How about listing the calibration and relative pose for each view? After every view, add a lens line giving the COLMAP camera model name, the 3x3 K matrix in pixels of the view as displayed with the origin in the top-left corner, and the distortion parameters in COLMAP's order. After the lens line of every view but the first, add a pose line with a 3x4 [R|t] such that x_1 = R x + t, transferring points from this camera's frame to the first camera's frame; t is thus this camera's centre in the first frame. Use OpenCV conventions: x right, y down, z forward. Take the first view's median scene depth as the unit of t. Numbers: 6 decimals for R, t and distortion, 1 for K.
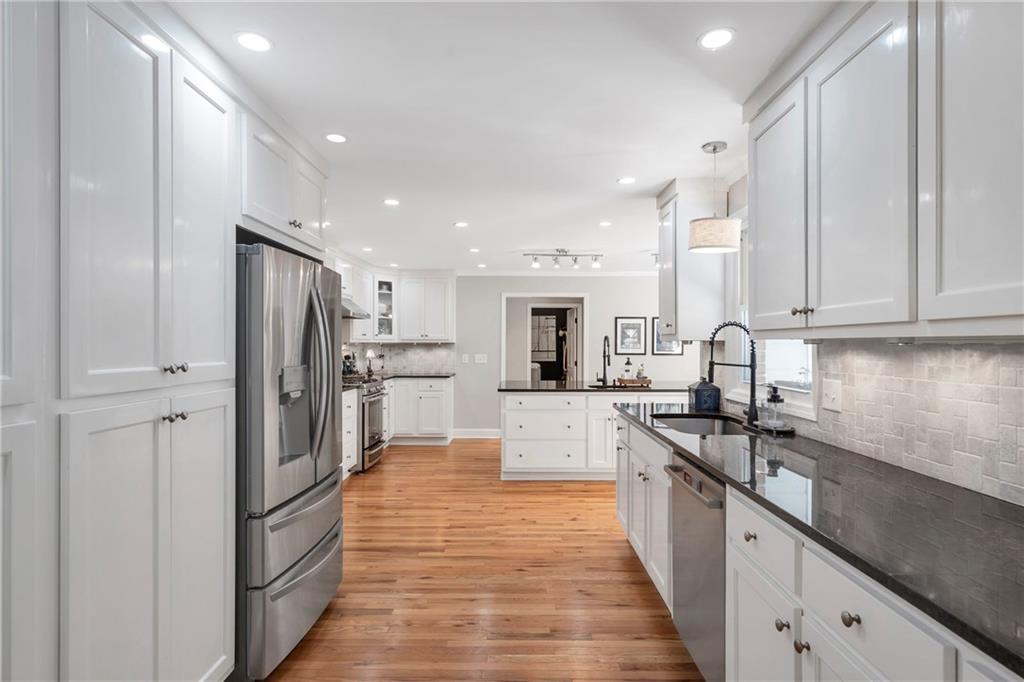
lens RADIAL K [[522.4, 0, 513.5], [0, 522.4, 344.6], [0, 0, 1]] dist [-0.000198, -0.000030]
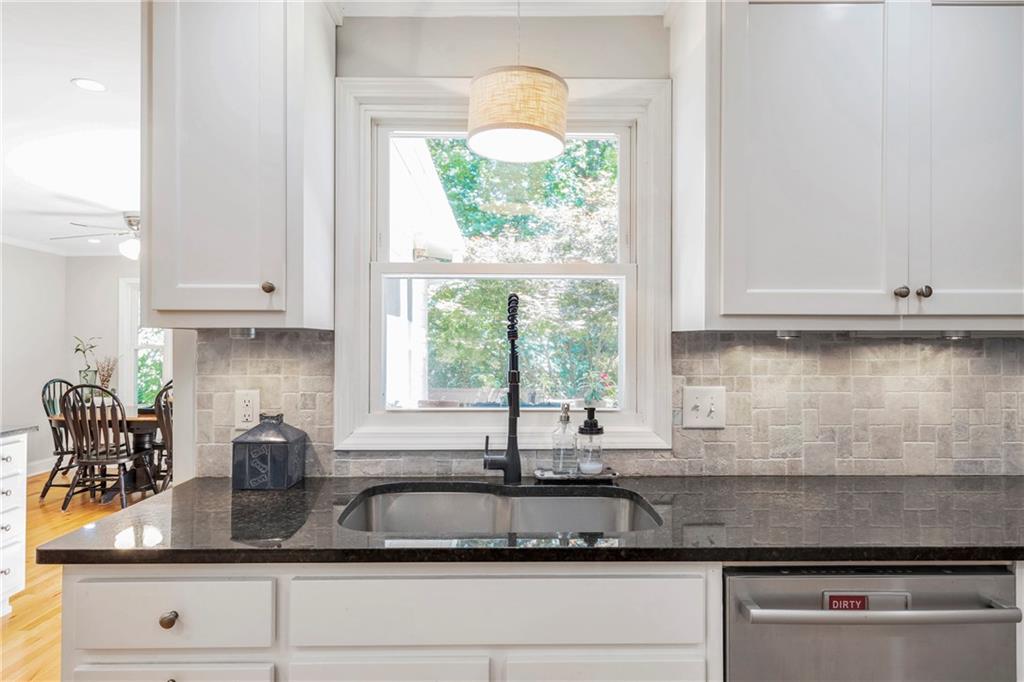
lens RADIAL K [[586.6, 0, 511.6], [0, 586.6, 338.3], [0, 0, 1]] dist [-0.000708, -0.000089]
pose [[-0.032722, -0.006739, 0.999442, -0.222407], [-0.002929, 0.999974, 0.006647, -0.005004], [-0.999460, -0.002710, -0.032740, 1.440738]]
